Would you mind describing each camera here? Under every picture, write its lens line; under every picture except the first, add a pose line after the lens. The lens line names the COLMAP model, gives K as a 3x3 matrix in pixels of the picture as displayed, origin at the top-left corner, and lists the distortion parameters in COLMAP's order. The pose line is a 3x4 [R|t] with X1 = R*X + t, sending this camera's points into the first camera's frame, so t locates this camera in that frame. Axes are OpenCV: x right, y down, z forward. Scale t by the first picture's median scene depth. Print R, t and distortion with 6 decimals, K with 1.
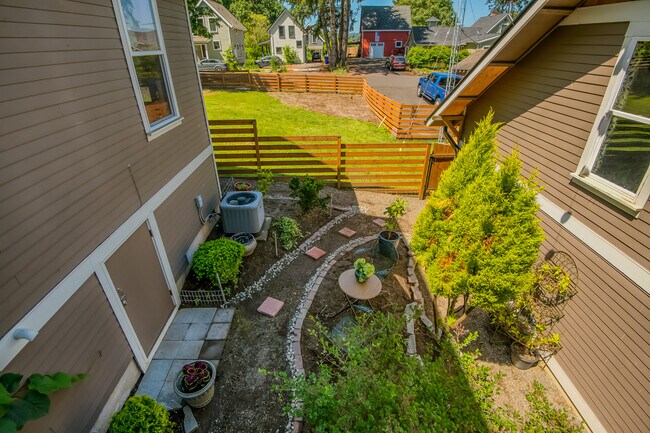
lens RADIAL K [[293.7, 0, 325.1], [0, 293.7, 212.8], [0, 0, 1]] dist [-0.001980, -0.000529]
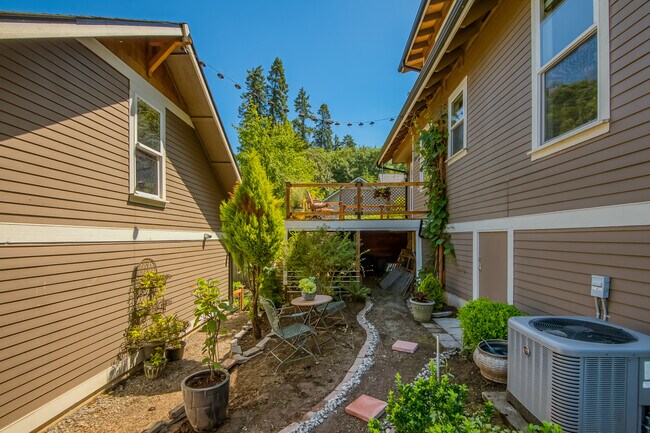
lens RADIAL K [[291.6, 0, 324.6], [0, 291.6, 241.2], [0, 0, 1]] dist [0.000249, 0.000028]
pose [[-0.998026, 0.000757, 0.062804, 0.009175], [0.033024, 0.856881, 0.514456, -0.523069], [-0.053427, 0.515514, -0.855214, 1.965025]]
